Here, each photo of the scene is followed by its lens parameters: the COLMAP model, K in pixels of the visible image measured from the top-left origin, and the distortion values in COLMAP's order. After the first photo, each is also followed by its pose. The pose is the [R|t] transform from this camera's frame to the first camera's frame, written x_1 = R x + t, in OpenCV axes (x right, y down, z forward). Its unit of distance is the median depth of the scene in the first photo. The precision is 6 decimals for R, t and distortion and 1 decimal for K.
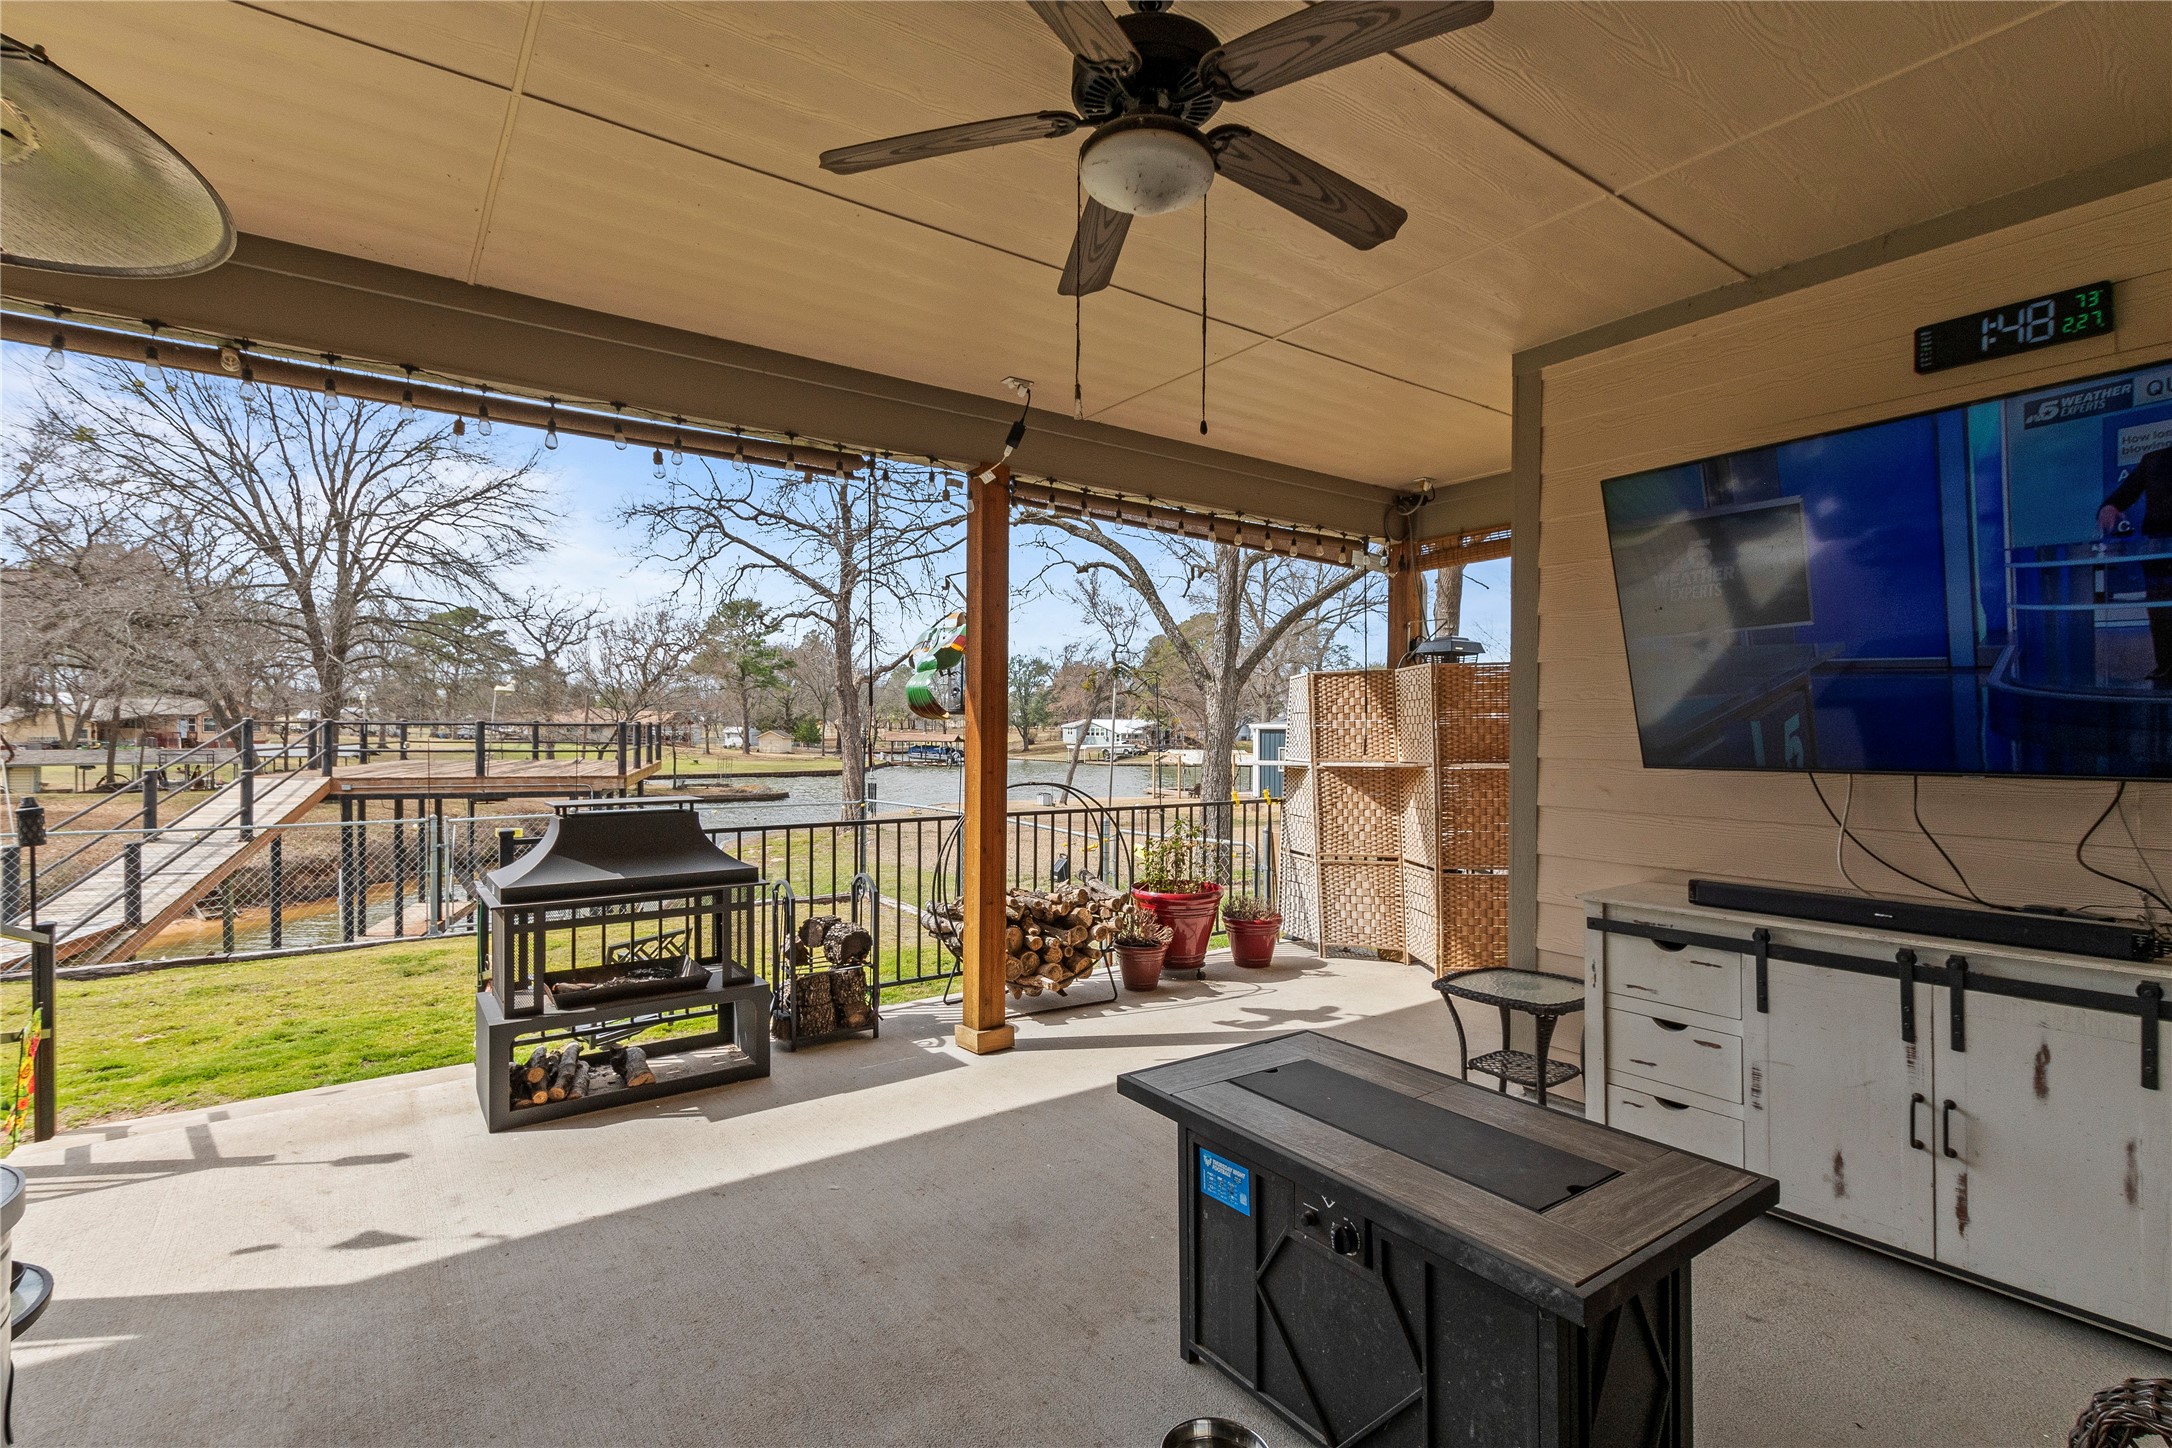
lens RADIAL K [[978.7, 0, 1070.5], [0, 978.7, 731.9], [0, 0, 1]] dist [-0.002385, -0.001250]
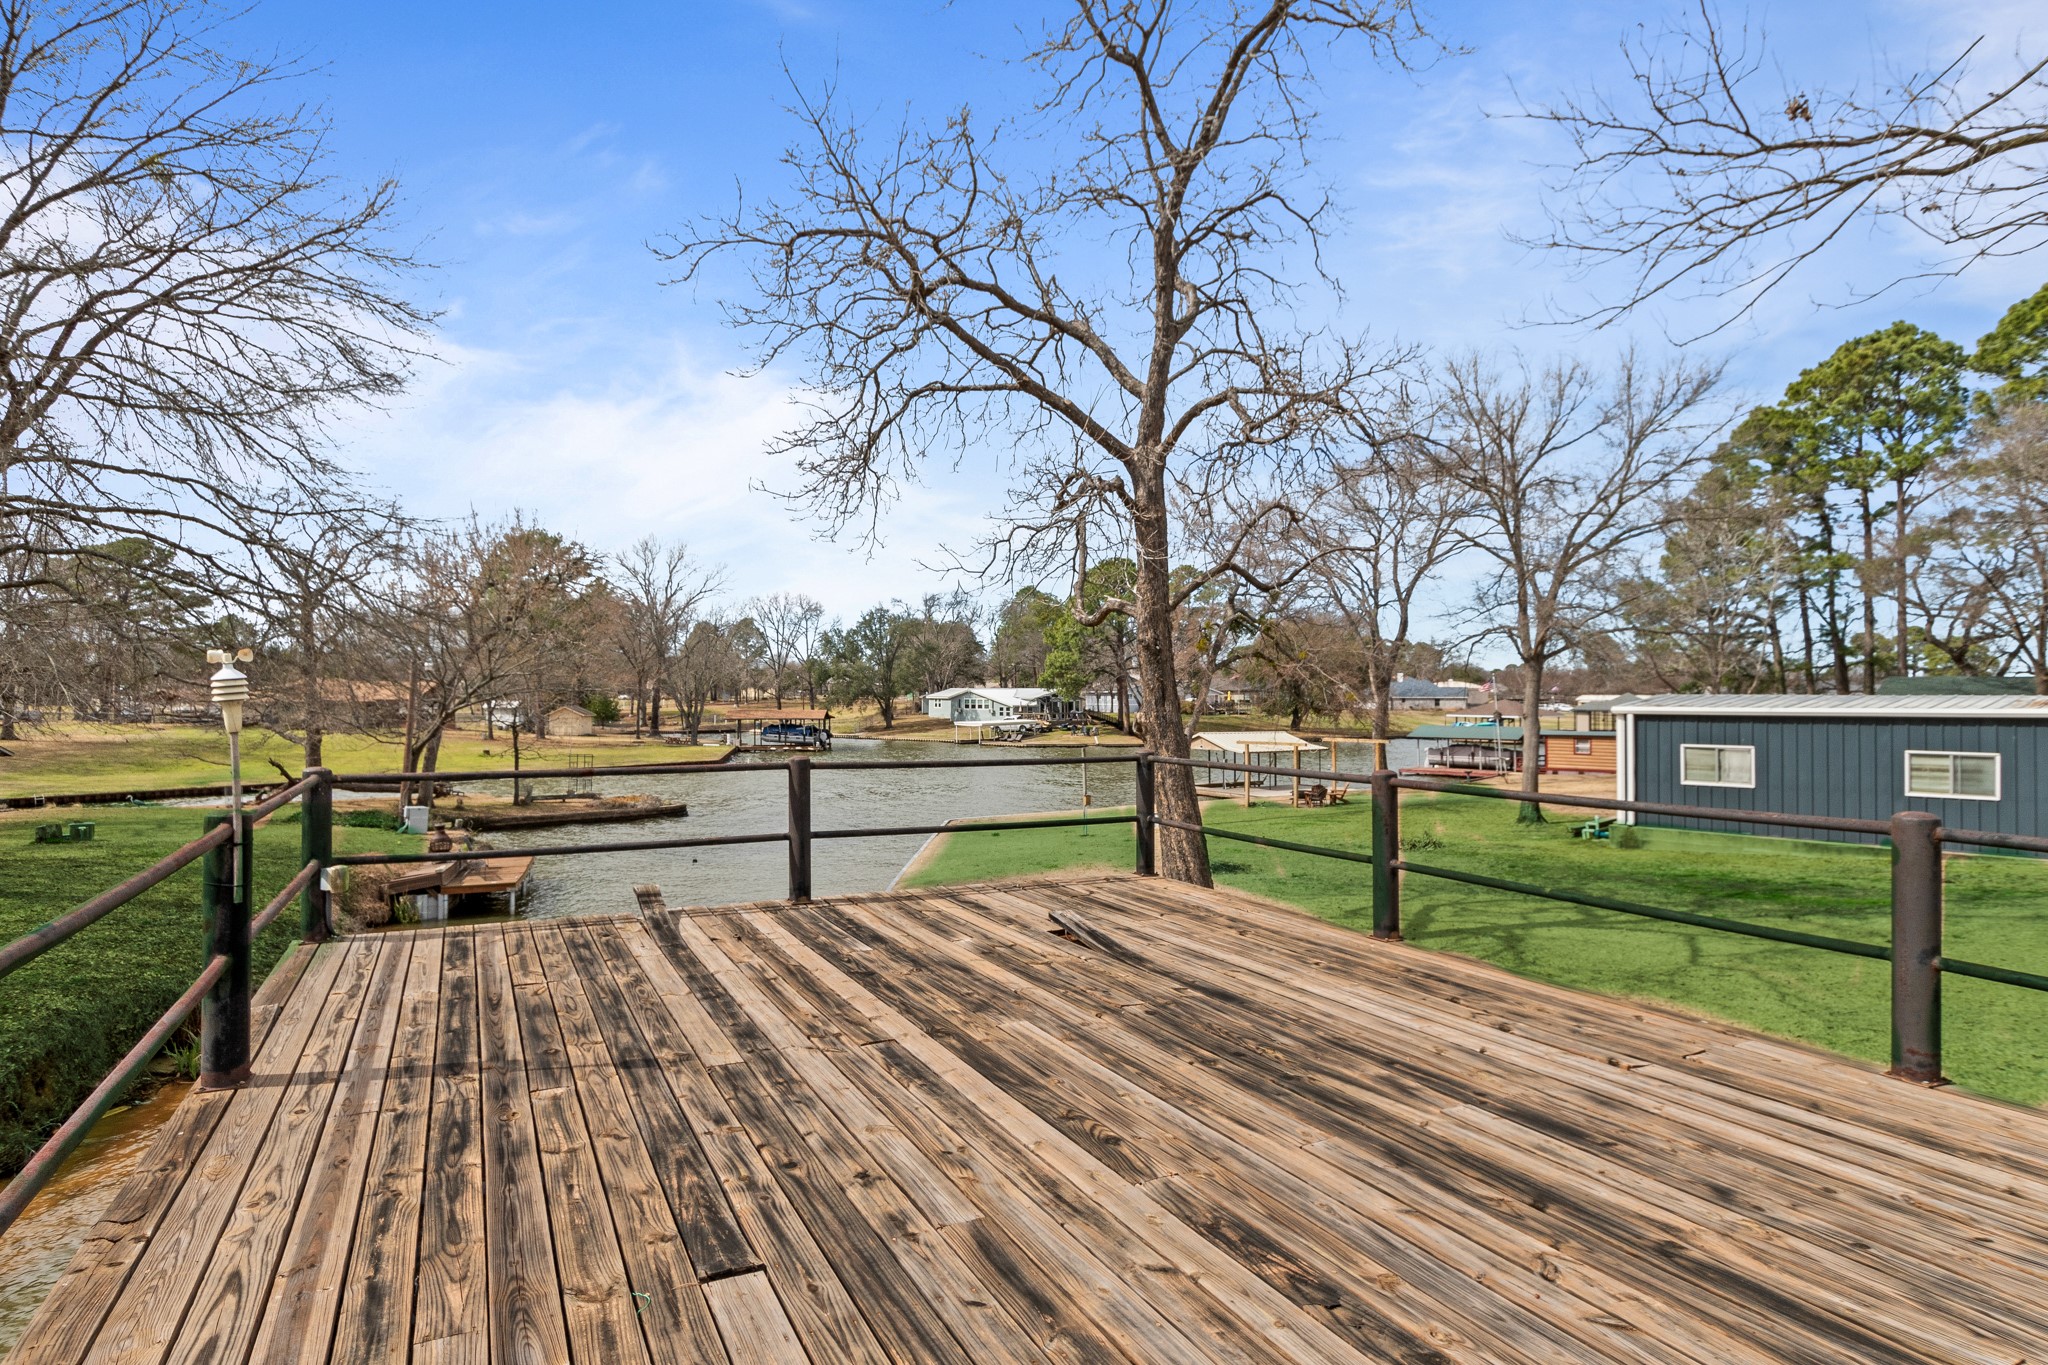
lens RADIAL K [[1101.9, 0, 1013.3], [0, 1101.9, 690.9], [0, 0, 1]] dist [0.001675, 0.000327]
pose [[0.990300, -0.005429, 0.138840, -0.308642], [0.006689, 0.999941, -0.008612, -0.013819], [-0.138785, 0.009457, 0.990277, 0.389416]]
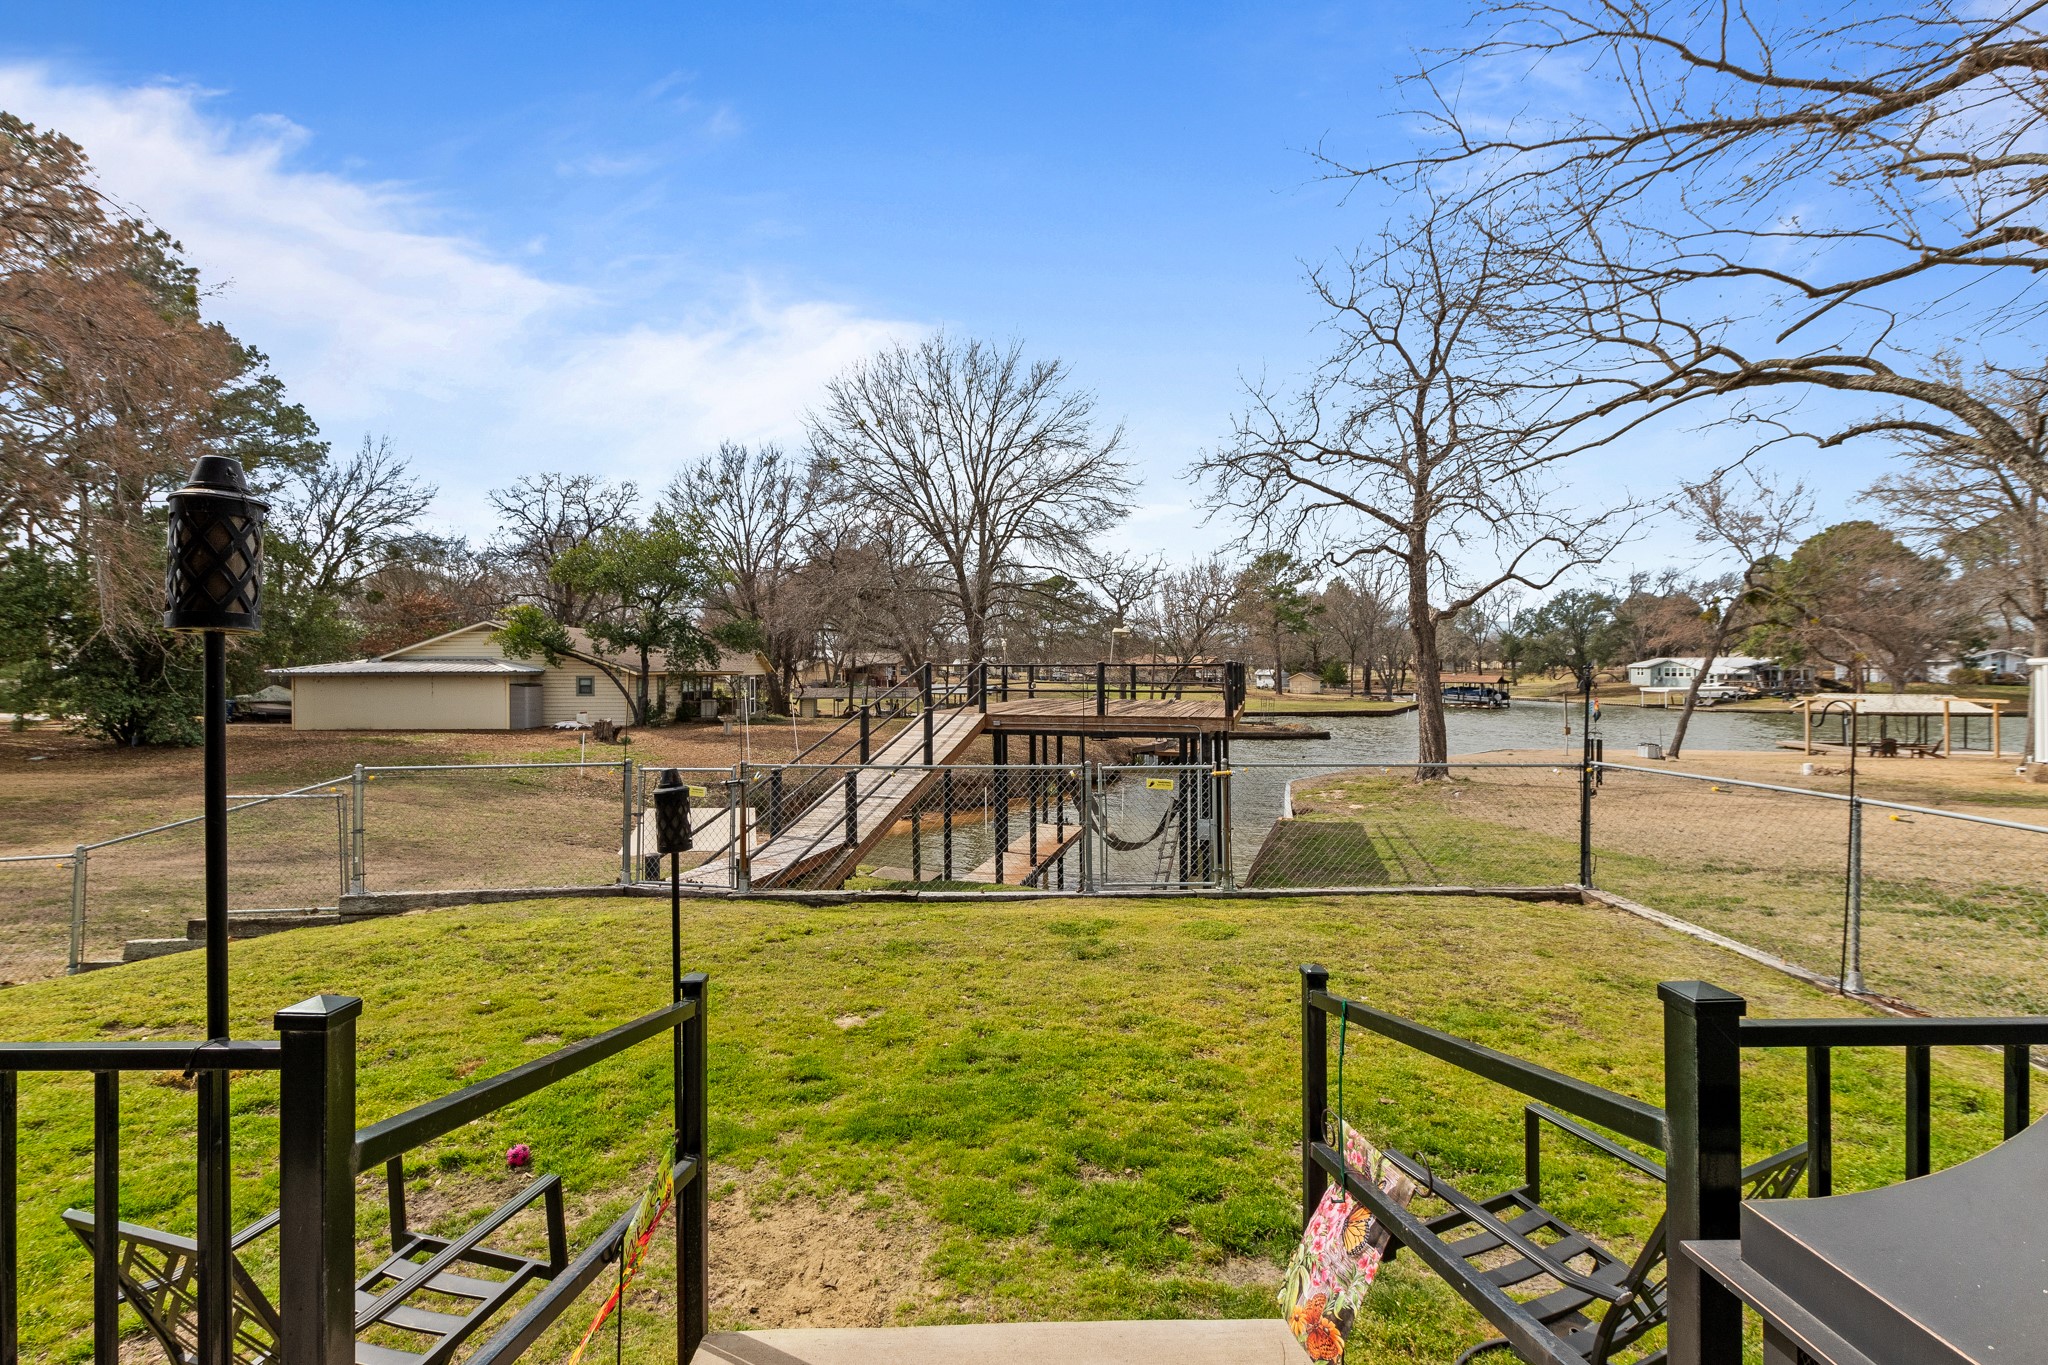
lens RADIAL K [[891.8, 0, 1024.0], [0, 891.8, 682.5], [0, 0, 1]] dist [0.000590, 0.000006]
pose [[0.831626, 0.000292, -0.555336, -0.058902], [0.004923, 0.999957, 0.007898, 0.001009], [0.555314, -0.009302, 0.831589, 0.067266]]
